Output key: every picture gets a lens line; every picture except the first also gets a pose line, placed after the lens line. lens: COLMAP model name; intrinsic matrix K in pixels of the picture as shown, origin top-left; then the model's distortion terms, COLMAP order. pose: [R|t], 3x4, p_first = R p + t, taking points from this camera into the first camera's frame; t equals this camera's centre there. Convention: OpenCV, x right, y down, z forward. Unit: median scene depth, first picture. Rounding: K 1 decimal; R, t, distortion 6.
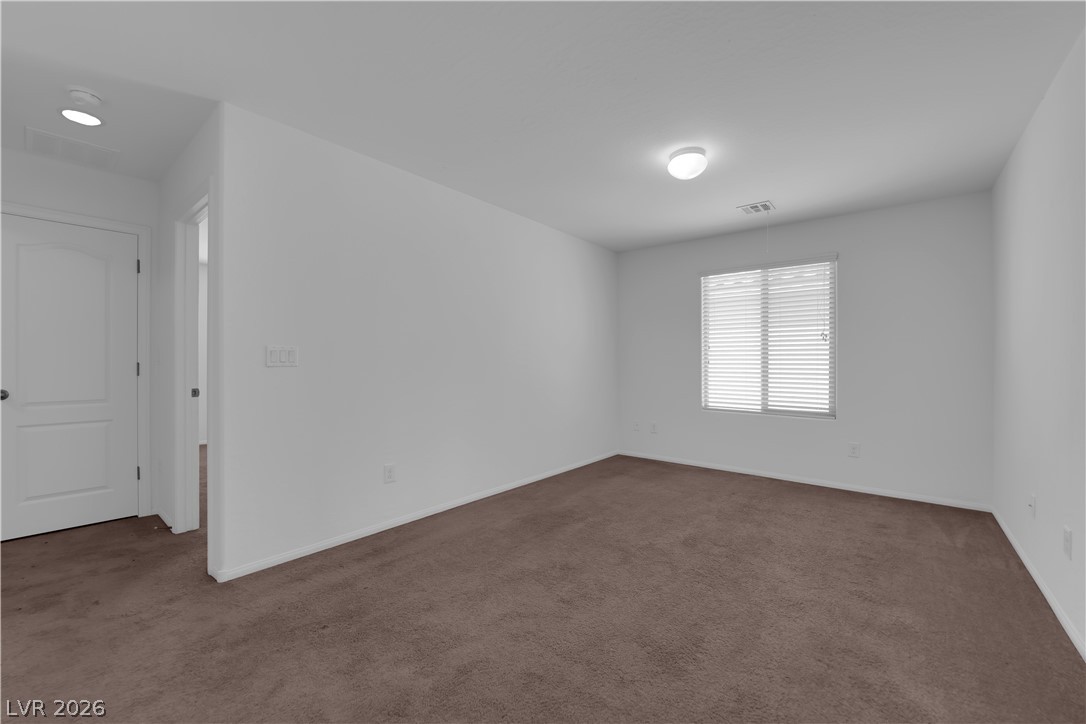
lens RADIAL K [[437.7, 0, 538.4], [0, 437.7, 363.7], [0, 0, 1]] dist [-0.008842, -0.004118]
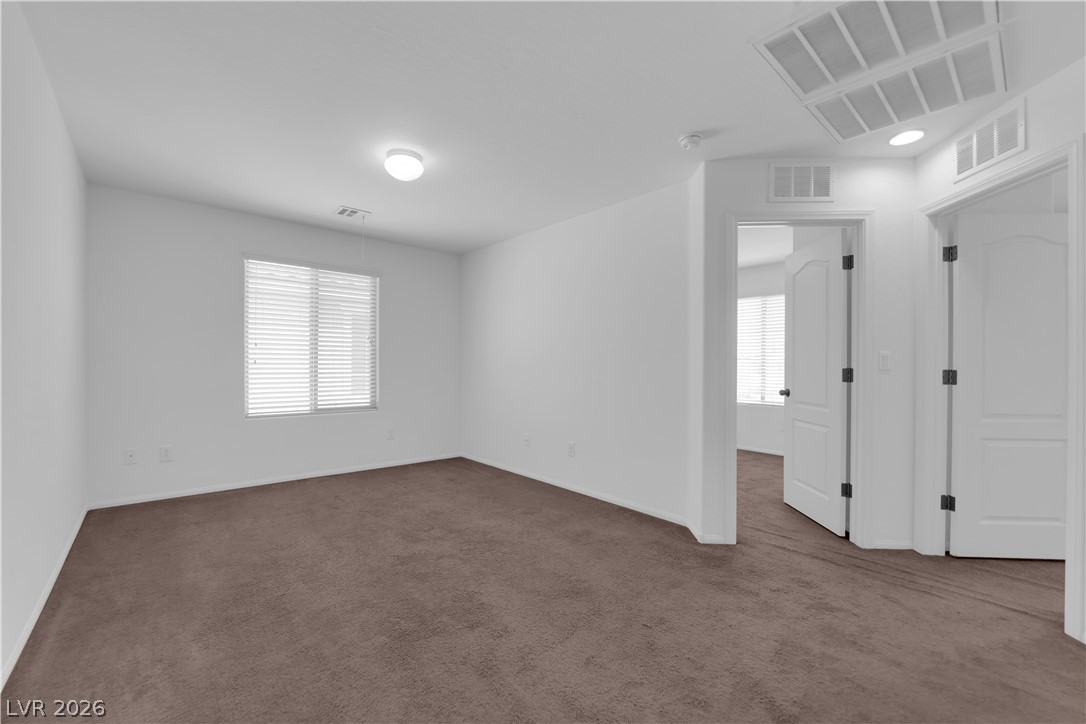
lens RADIAL K [[437.7, 0, 538.4], [0, 437.7, 363.7], [0, 0, 1]] dist [-0.008842, -0.004118]
pose [[0.162215, -0.001448, 0.986754, -0.452251], [-0.000367, 0.999999, 0.001528, -0.001924], [-0.986755, -0.000610, 0.162214, 0.400811]]
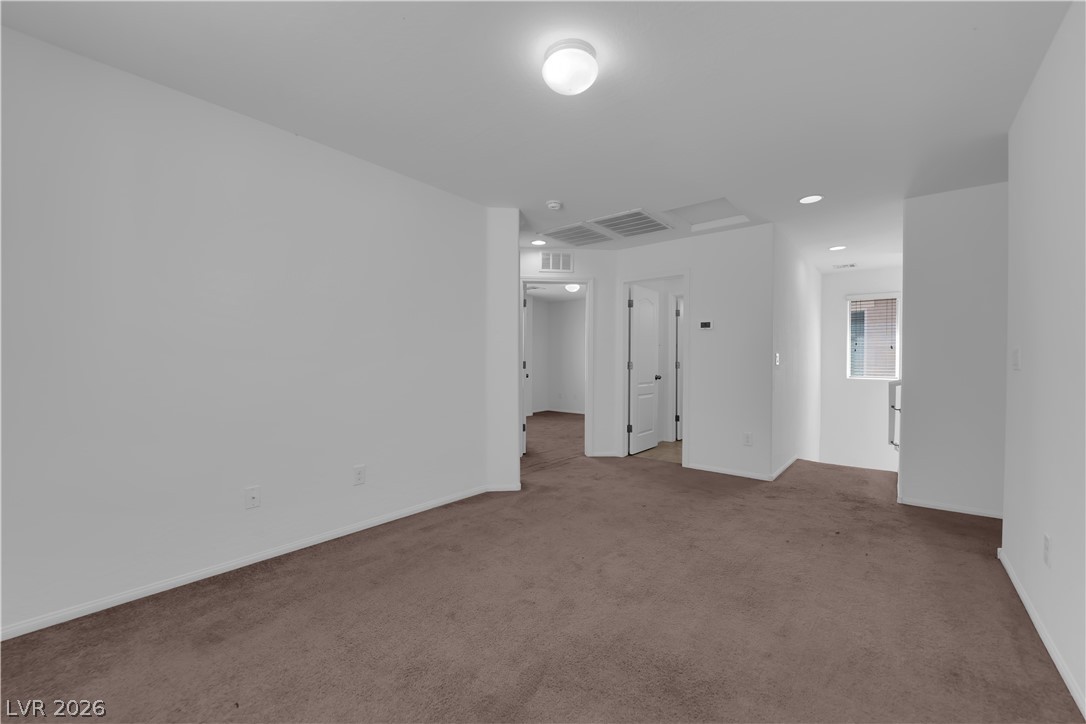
lens RADIAL K [[437.7, 0, 538.4], [0, 437.7, 363.7], [0, 0, 1]] dist [-0.008842, -0.004118]
pose [[-0.999991, -0.004157, 0.000943, 0.291706], [-0.004147, 0.999930, 0.011096, 0.000848], [-0.000989, 0.011092, -0.999938, 1.266775]]
